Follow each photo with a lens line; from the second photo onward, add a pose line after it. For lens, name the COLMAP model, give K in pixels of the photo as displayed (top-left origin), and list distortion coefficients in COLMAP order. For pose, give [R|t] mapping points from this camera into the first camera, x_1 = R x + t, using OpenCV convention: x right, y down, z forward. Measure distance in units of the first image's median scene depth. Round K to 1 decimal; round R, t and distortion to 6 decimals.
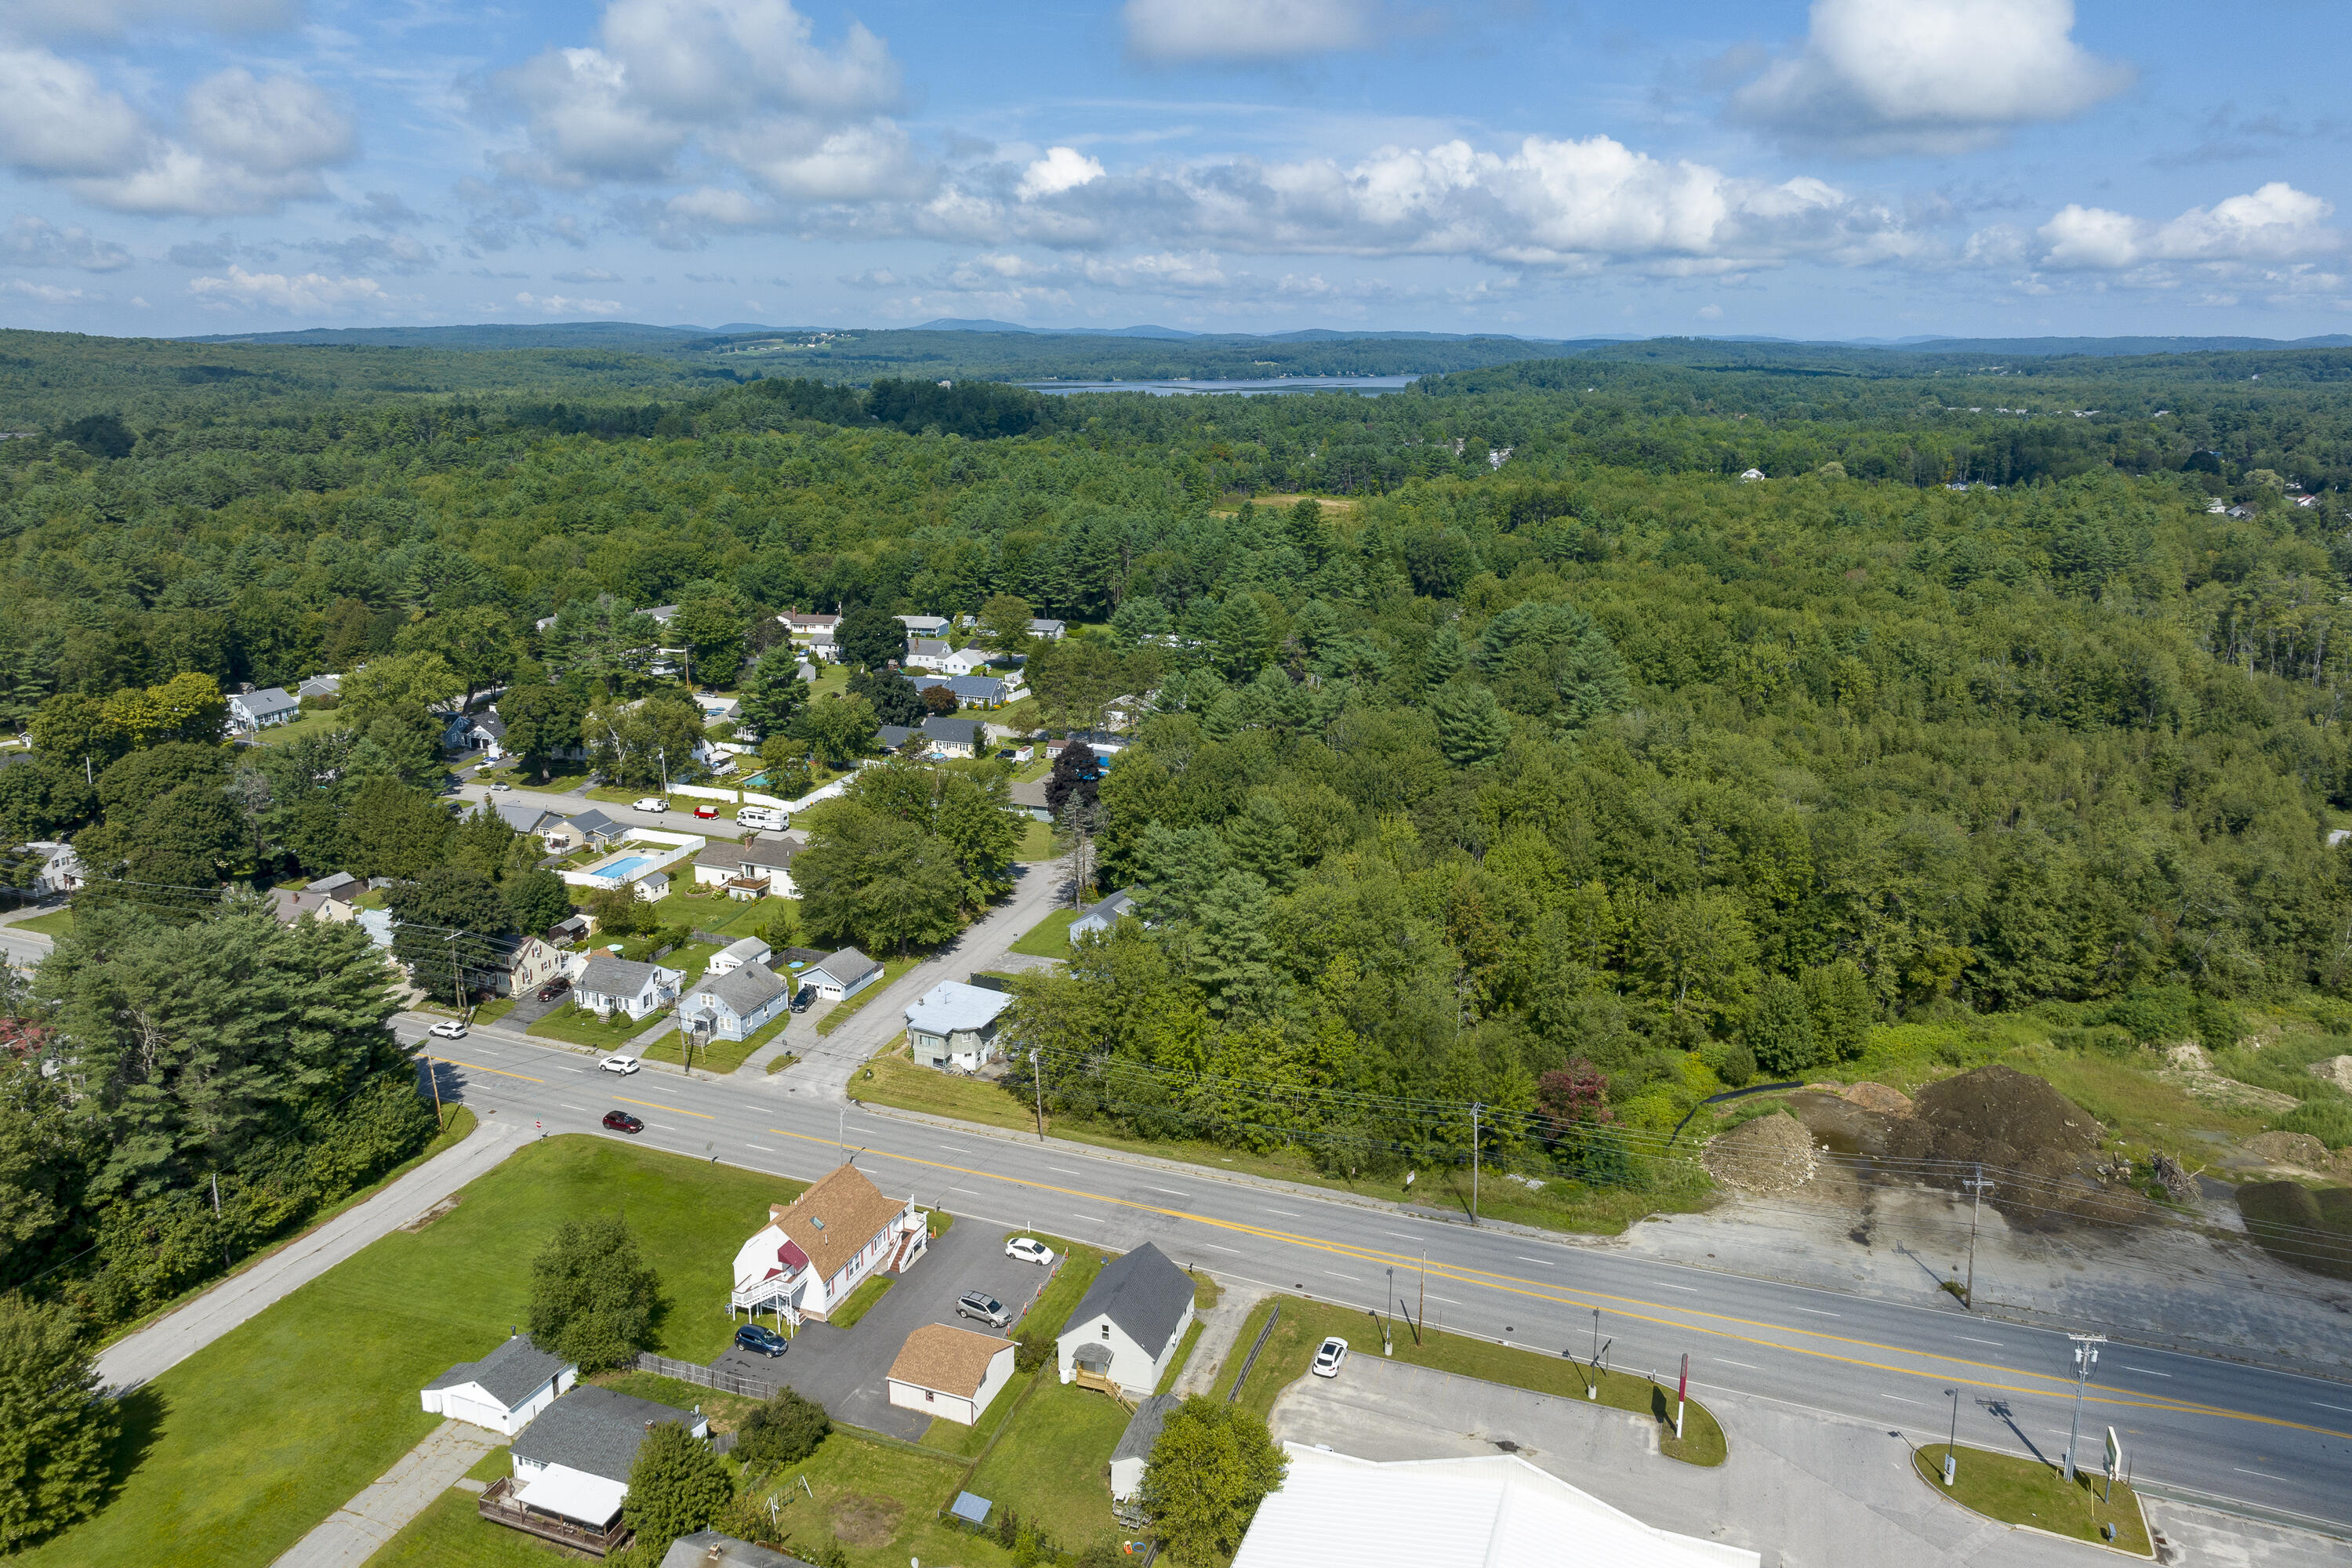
lens RADIAL K [[1611.4, 0, 1176.0], [0, 1611.4, 784.0], [0, 0, 1]] dist [0.031731, -0.036184]
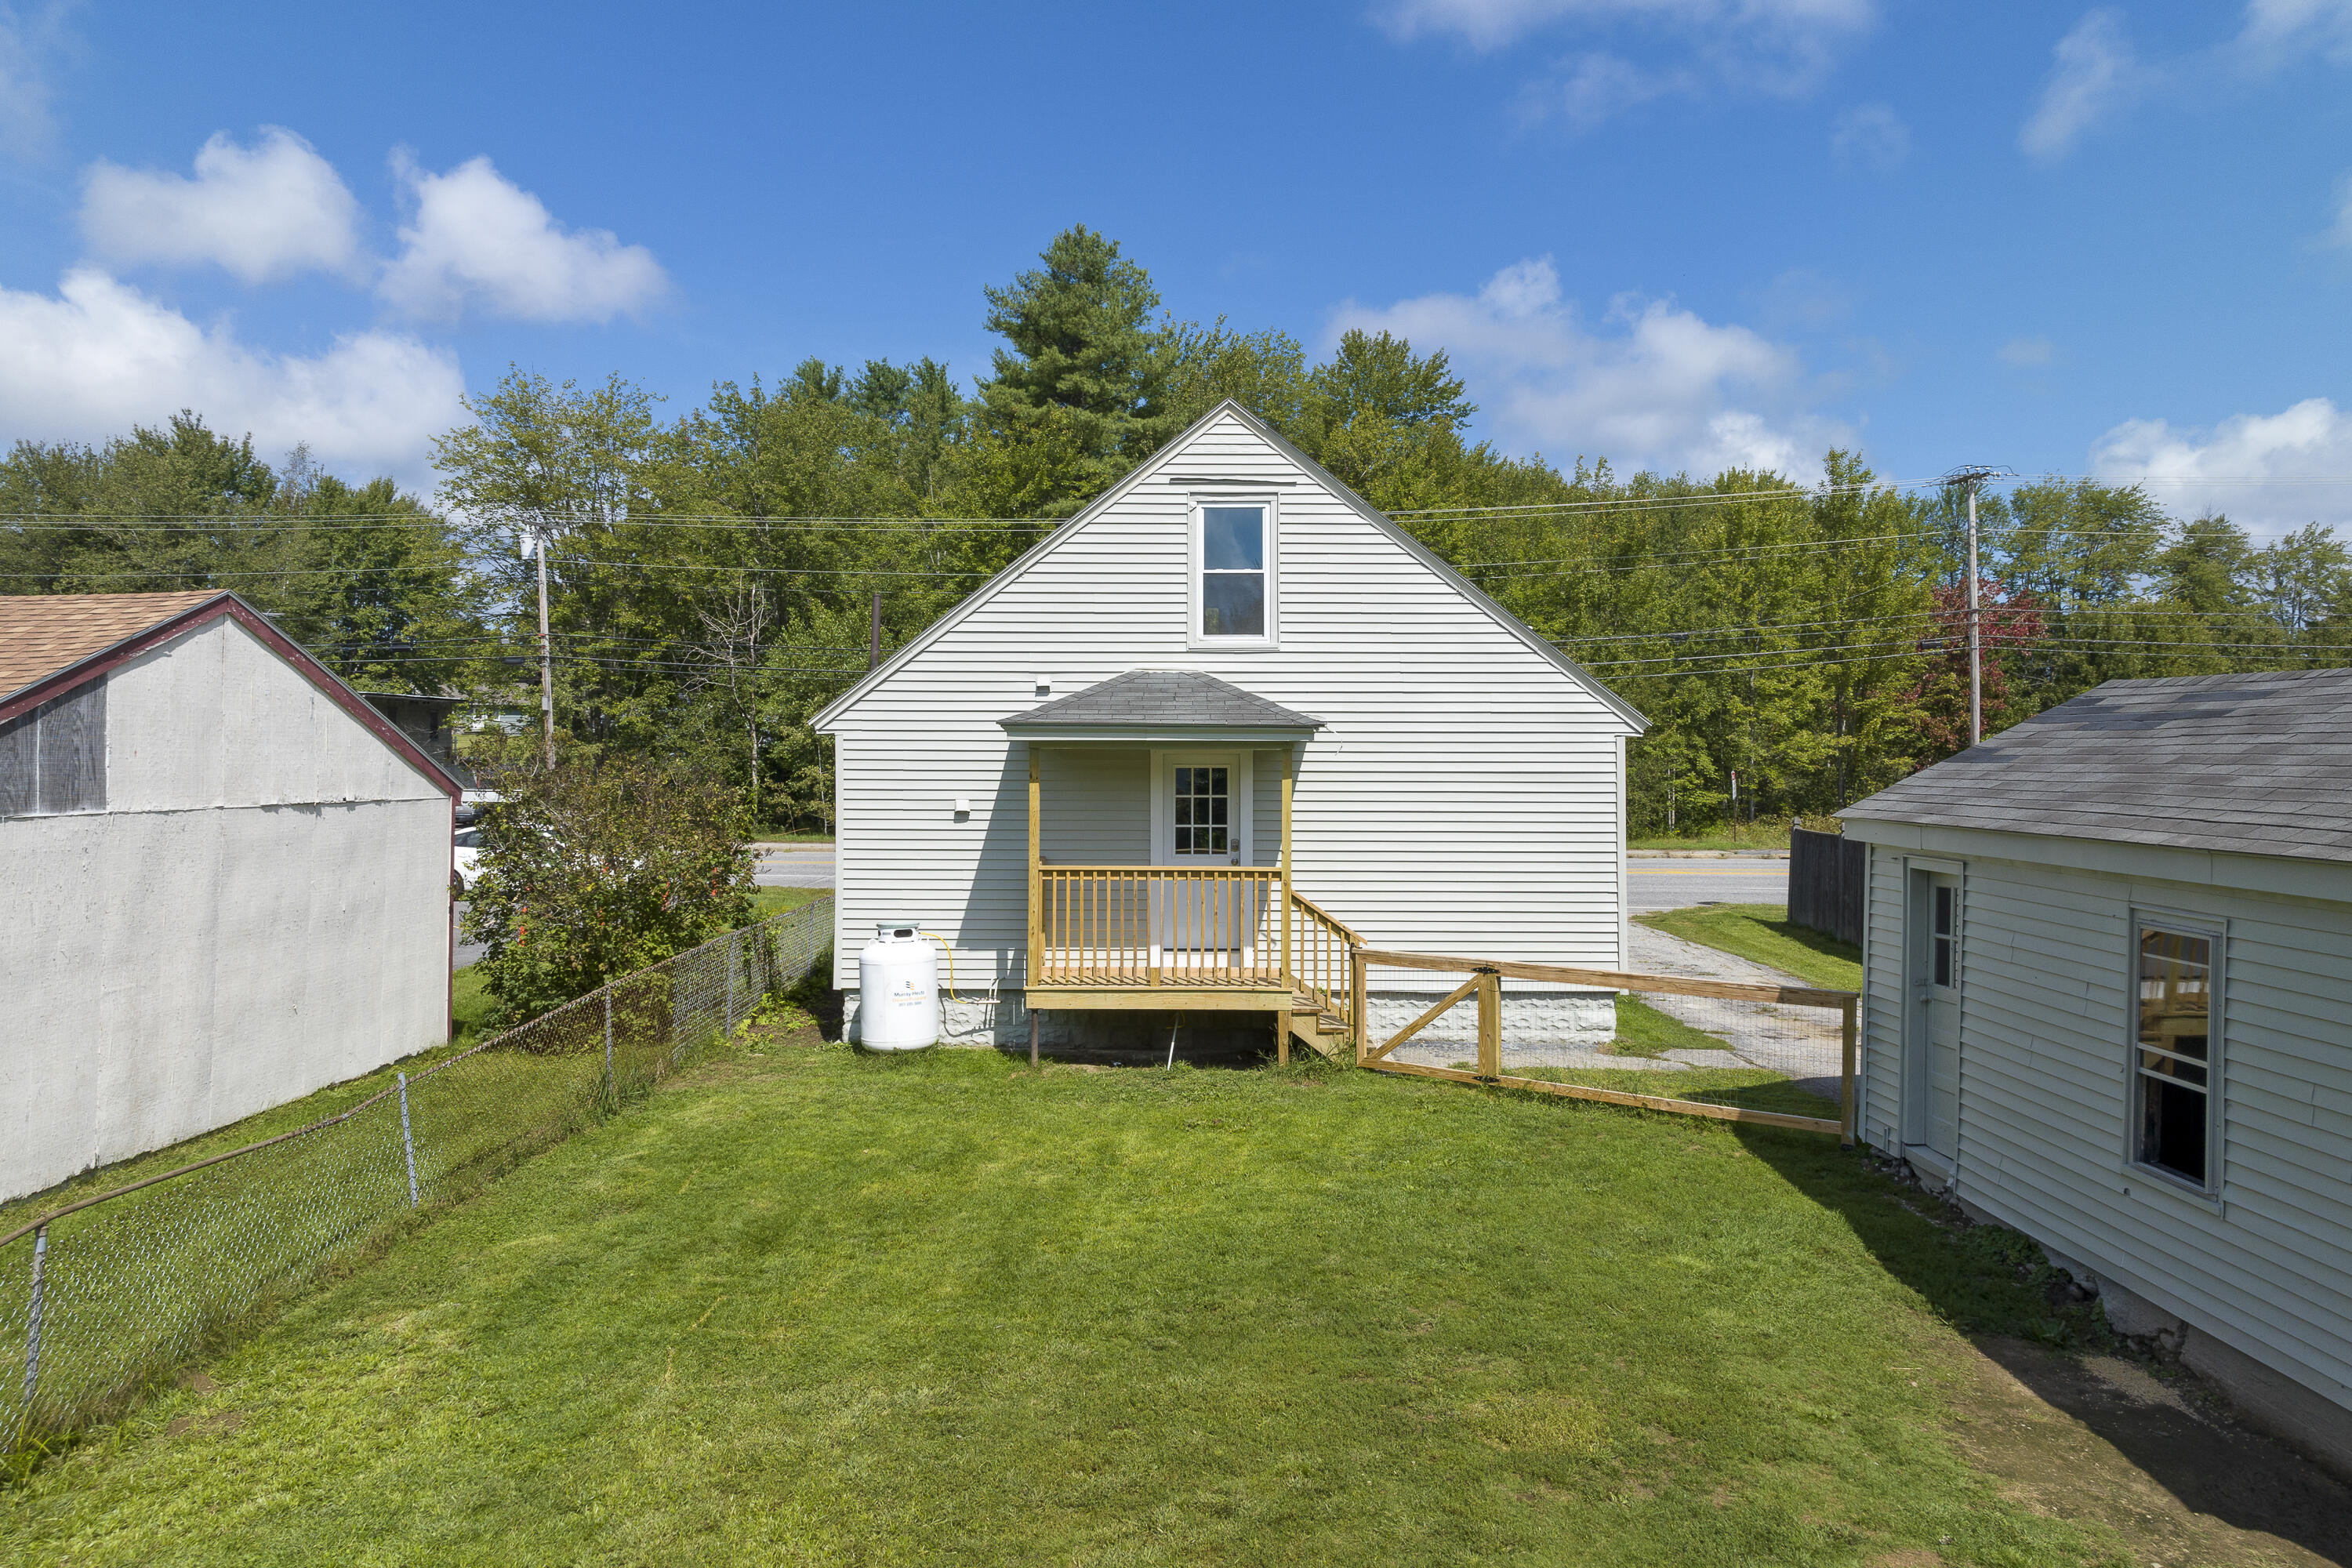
lens RADIAL K [[1638.3, 0, 1207.7], [0, 1638.3, 754.3], [0, 0, 1]] dist [-0.003021, -0.002352]
pose [[0.946942, -0.000774, 0.321403, -0.076369], [0.082607, 0.966989, -0.241057, 0.335154], [-0.310606, 0.254817, 0.915747, 0.771625]]
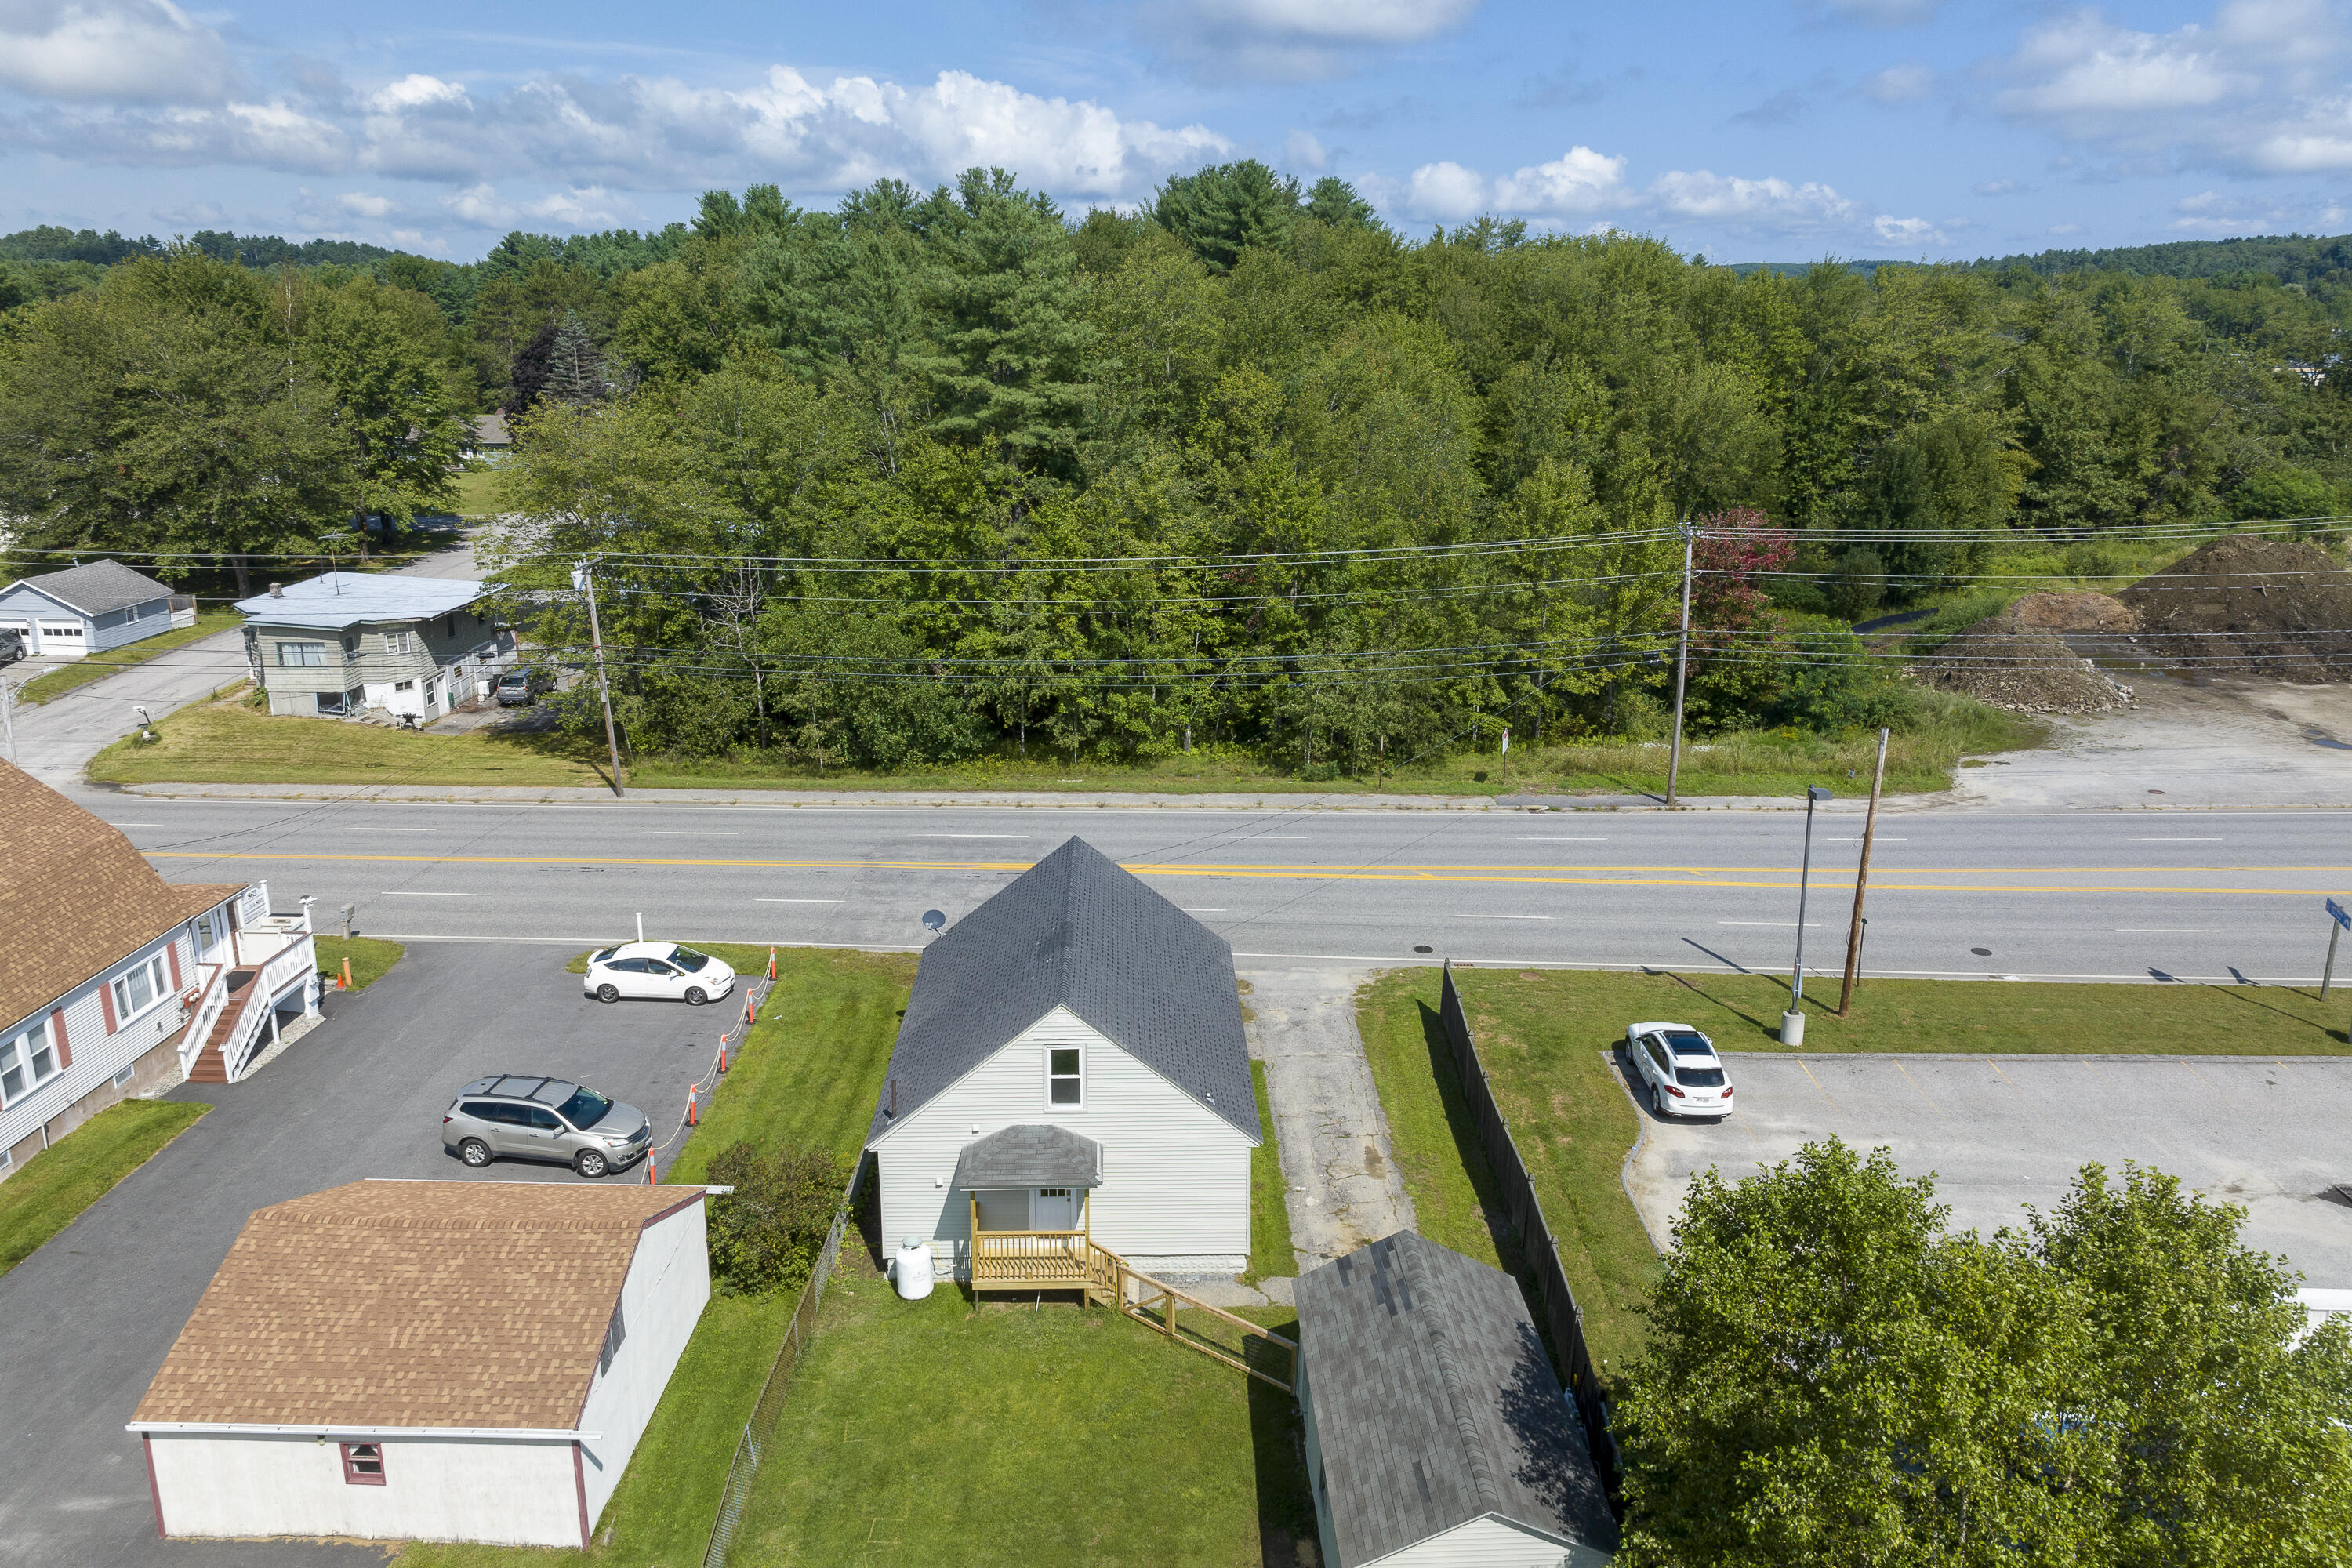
lens RADIAL K [[1638.3, 0, 1207.7], [0, 1638.3, 754.3], [0, 0, 1]] dist [-0.003021, -0.002352]
pose [[0.938418, -0.090738, 0.333374, -0.093562], [0.085019, 0.995874, 0.031738, 0.243338], [-0.334878, -0.001440, 0.942260, 0.641572]]
